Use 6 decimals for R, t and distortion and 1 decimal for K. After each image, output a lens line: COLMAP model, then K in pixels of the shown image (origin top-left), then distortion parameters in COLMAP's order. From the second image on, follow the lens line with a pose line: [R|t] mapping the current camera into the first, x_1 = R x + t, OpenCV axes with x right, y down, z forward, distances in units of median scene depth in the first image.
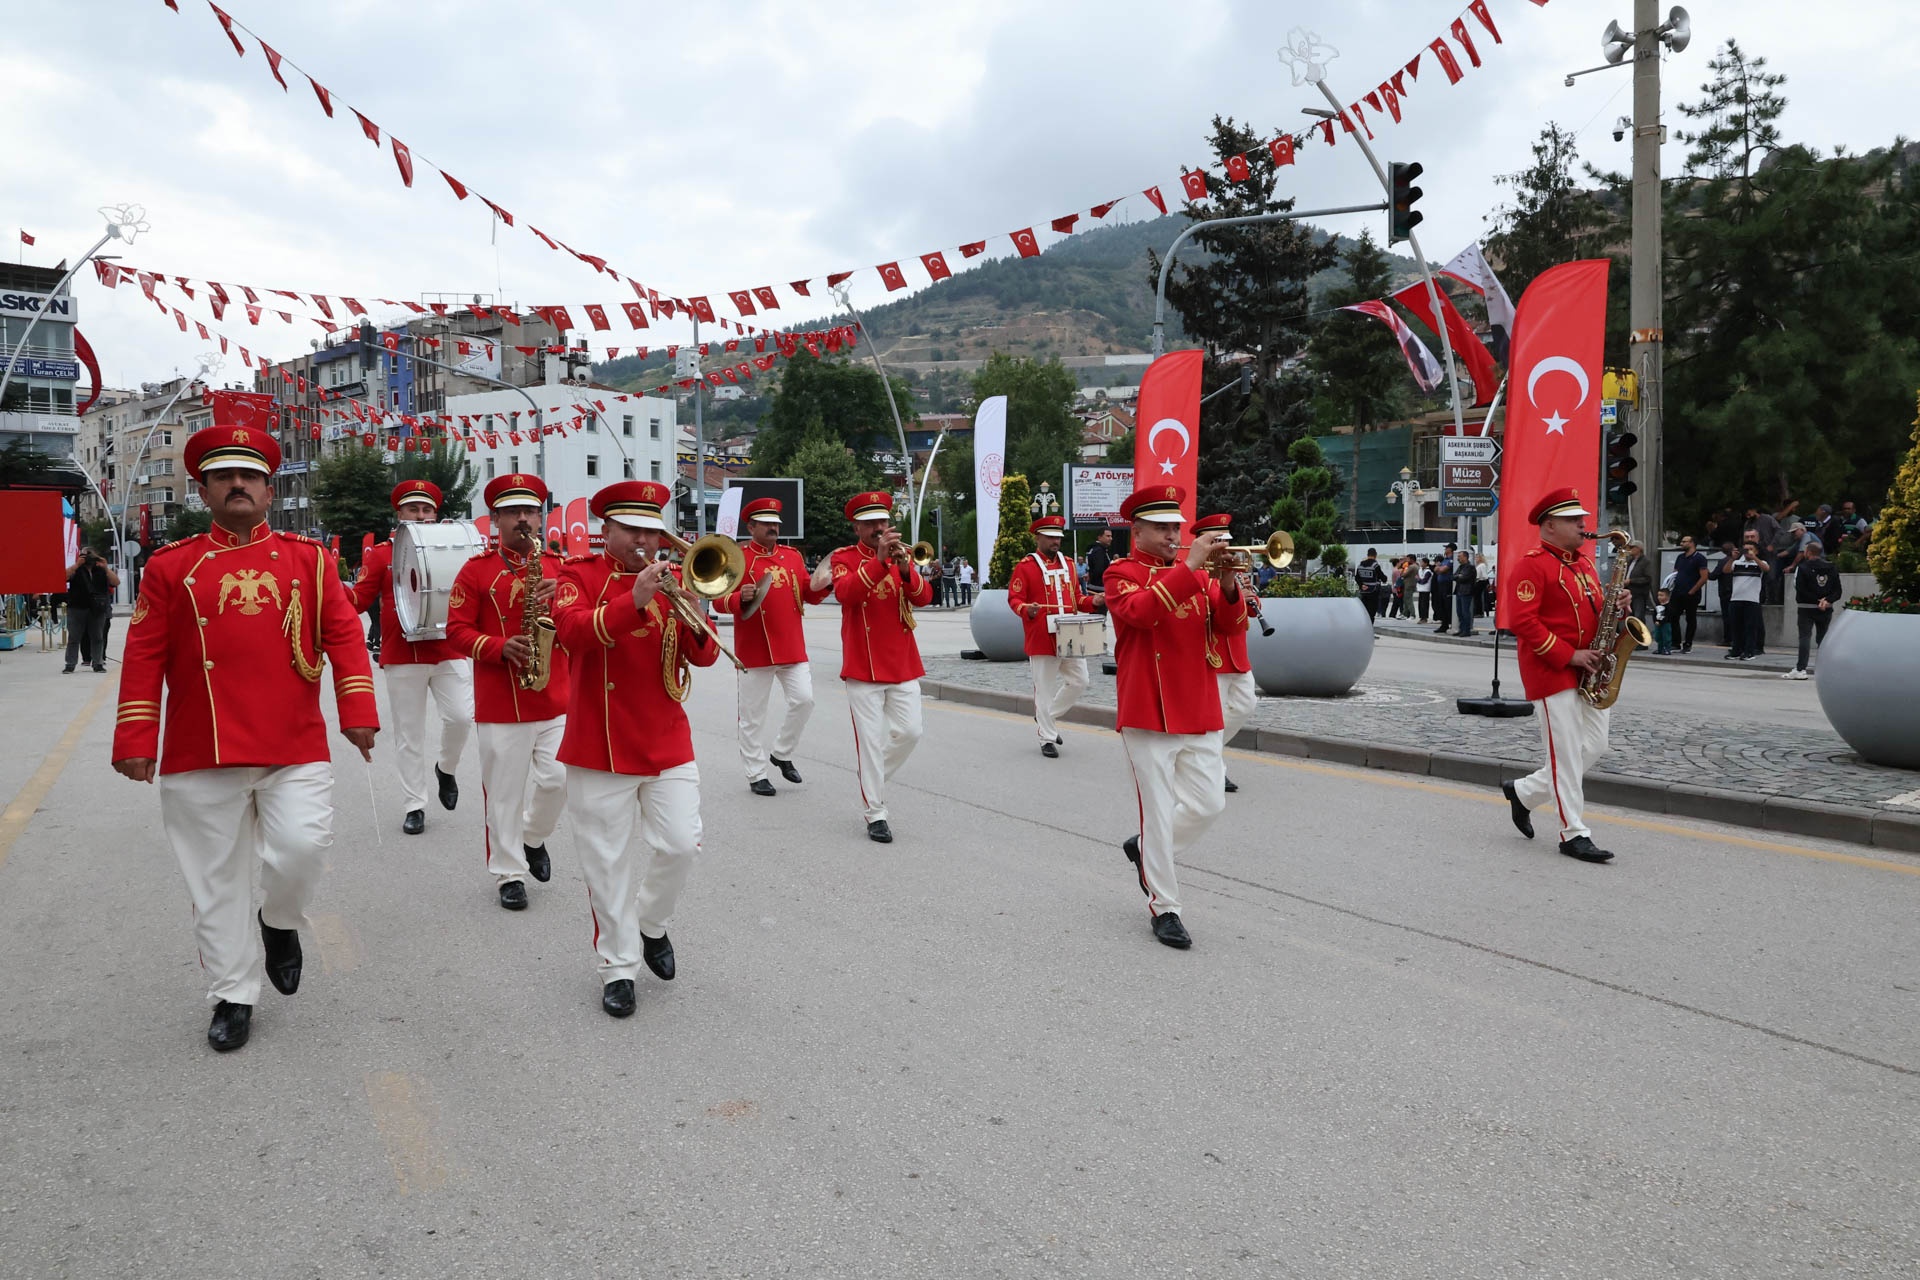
lens RADIAL K [[1272.8, 0, 964.0], [0, 1272.8, 620.6], [0, 0, 1]] dist [-0.004890, 0.001843]
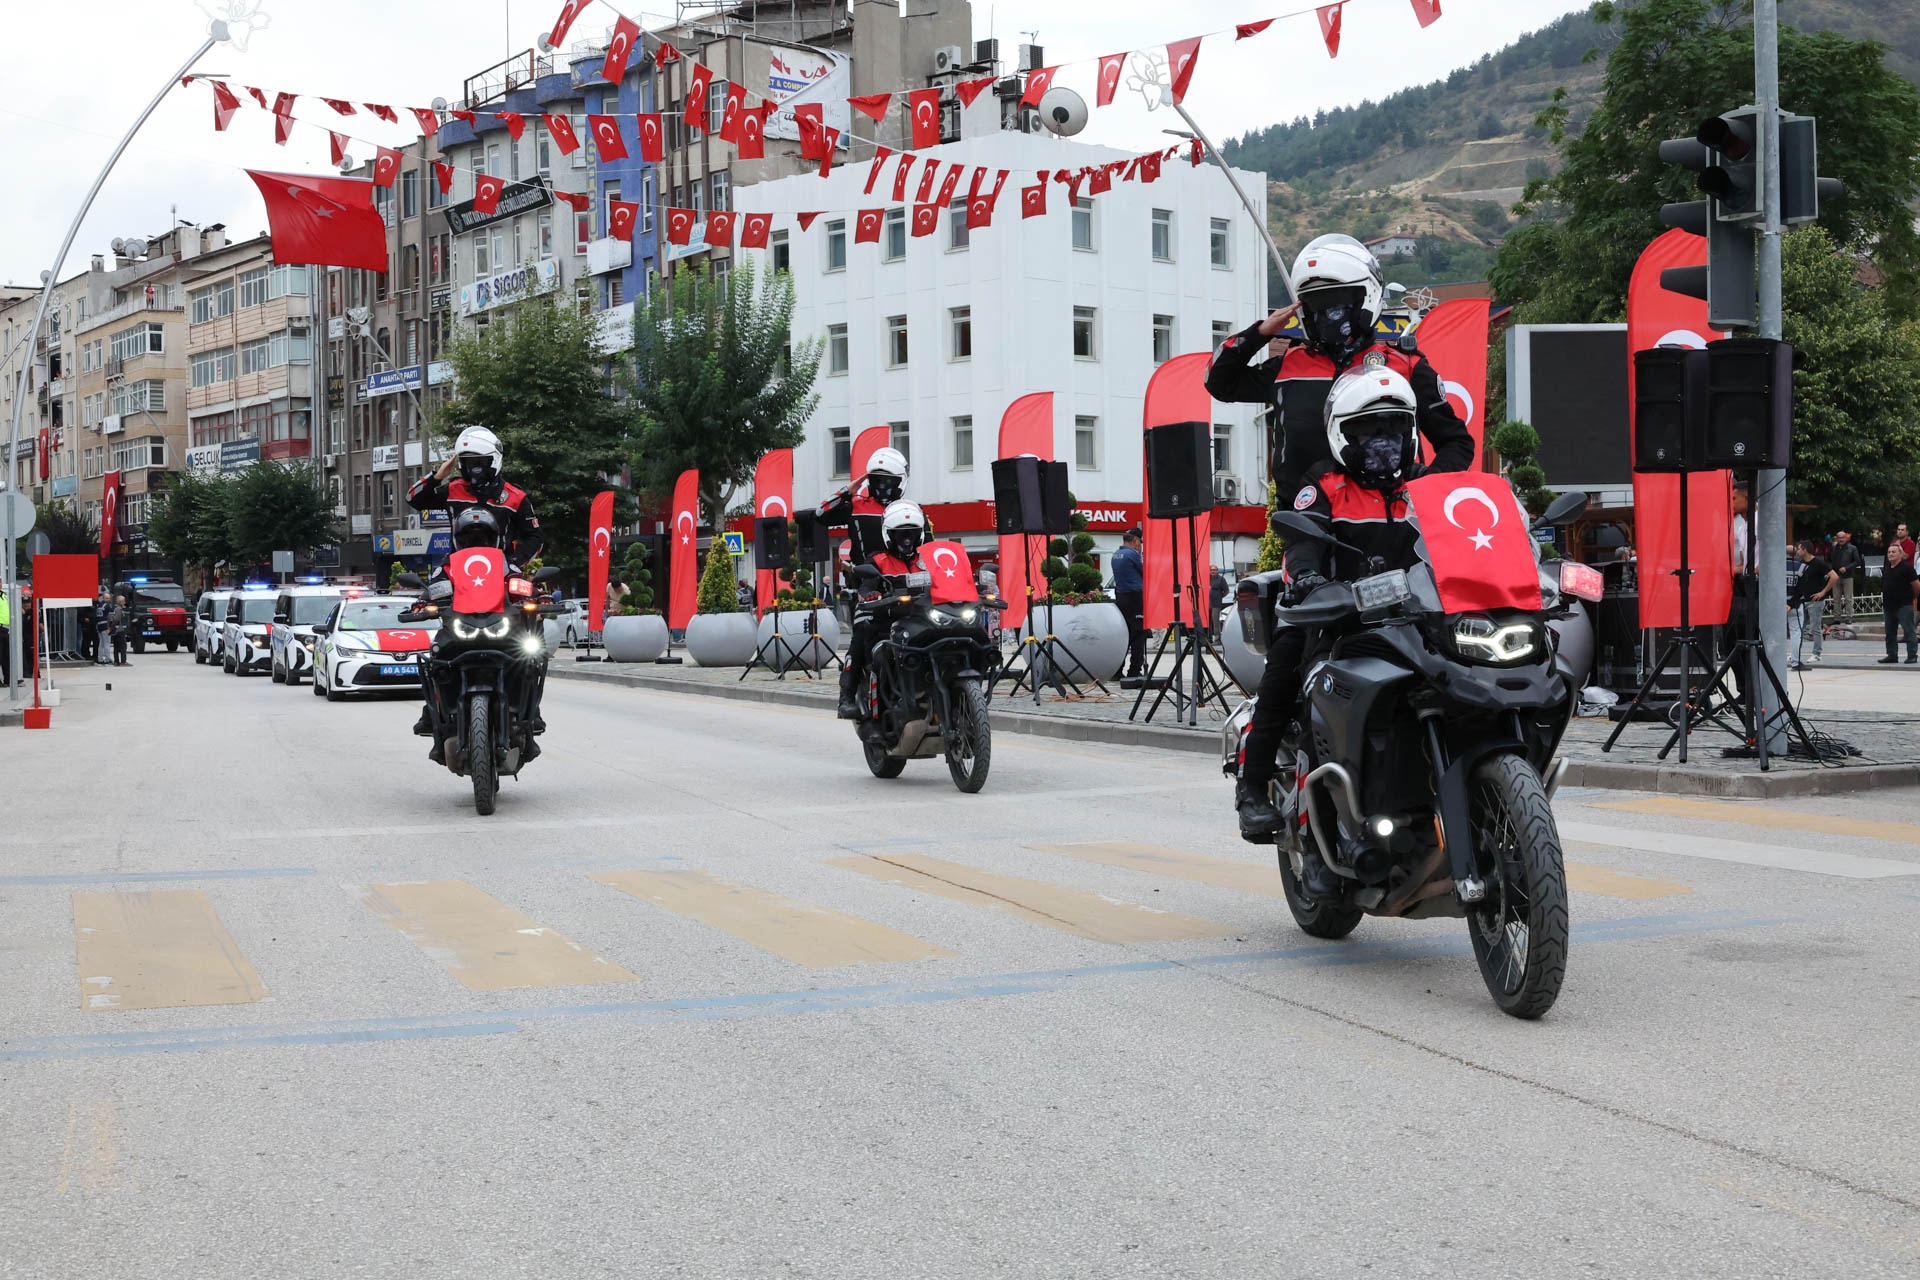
lens RADIAL K [[2355.8, 0, 978.7], [0, 2355.8, 631.2], [0, 0, 1]] dist [-0.017249, 0.000000]
pose [[0.974181, -0.006322, -0.225682, -0.125048], [-0.000084, 0.999598, -0.028361, -0.004207], [0.225770, 0.027648, 0.973788, 0.212137]]
